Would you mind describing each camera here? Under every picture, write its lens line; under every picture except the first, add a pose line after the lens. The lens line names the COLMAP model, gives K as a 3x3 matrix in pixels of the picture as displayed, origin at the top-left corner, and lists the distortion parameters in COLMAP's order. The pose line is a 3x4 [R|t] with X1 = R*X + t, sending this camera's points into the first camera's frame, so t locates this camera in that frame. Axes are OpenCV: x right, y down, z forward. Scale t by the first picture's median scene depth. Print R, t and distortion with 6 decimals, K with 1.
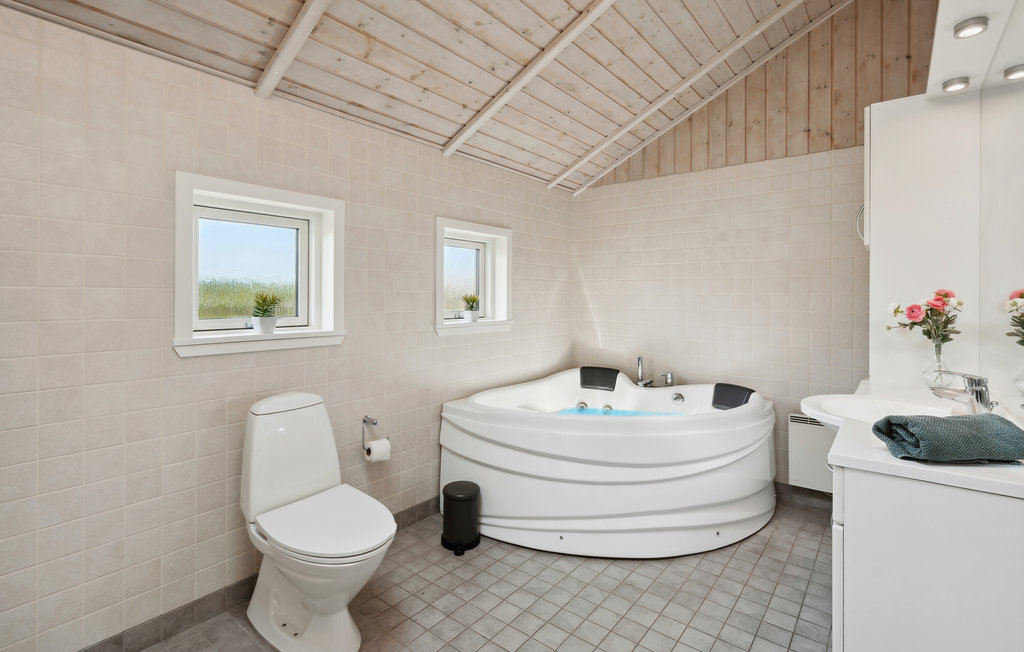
lens RADIAL K [[481.9, 0, 512.5], [0, 481.9, 298.5], [0, 0, 1]] dist [0.001367, 0.000523]
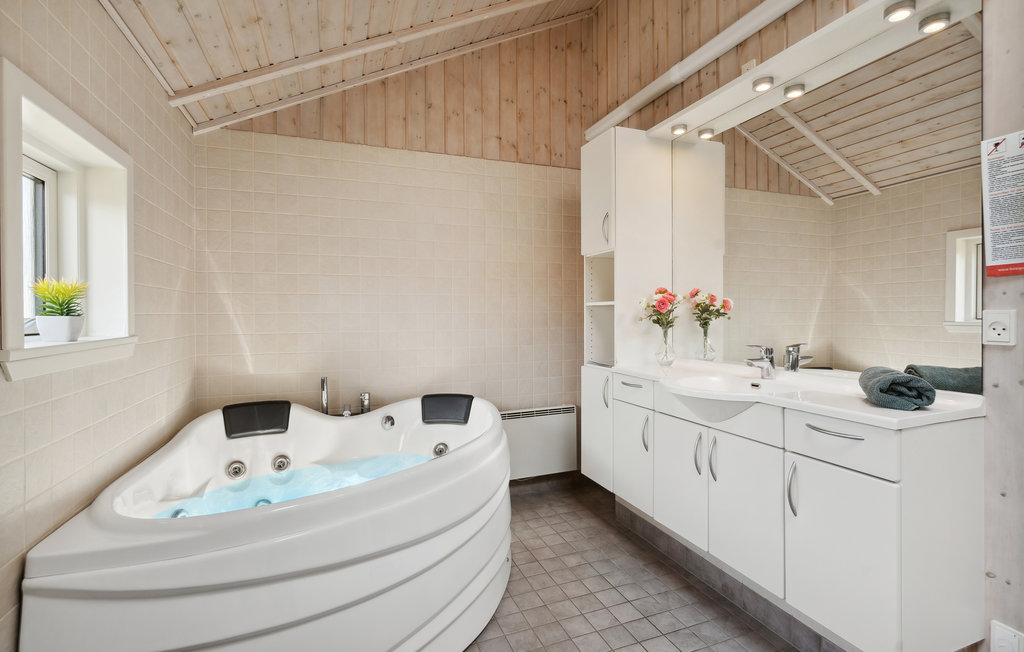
lens RADIAL K [[475.3, 0, 513.3], [0, 475.3, 315.8], [0, 0, 1]] dist [0.000051, -0.000477]
pose [[0.509445, -0.013417, 0.860399, -0.240281], [0.011216, 0.999897, 0.008951, 0.024545], [-0.860430, 0.005090, 0.509543, 0.418787]]
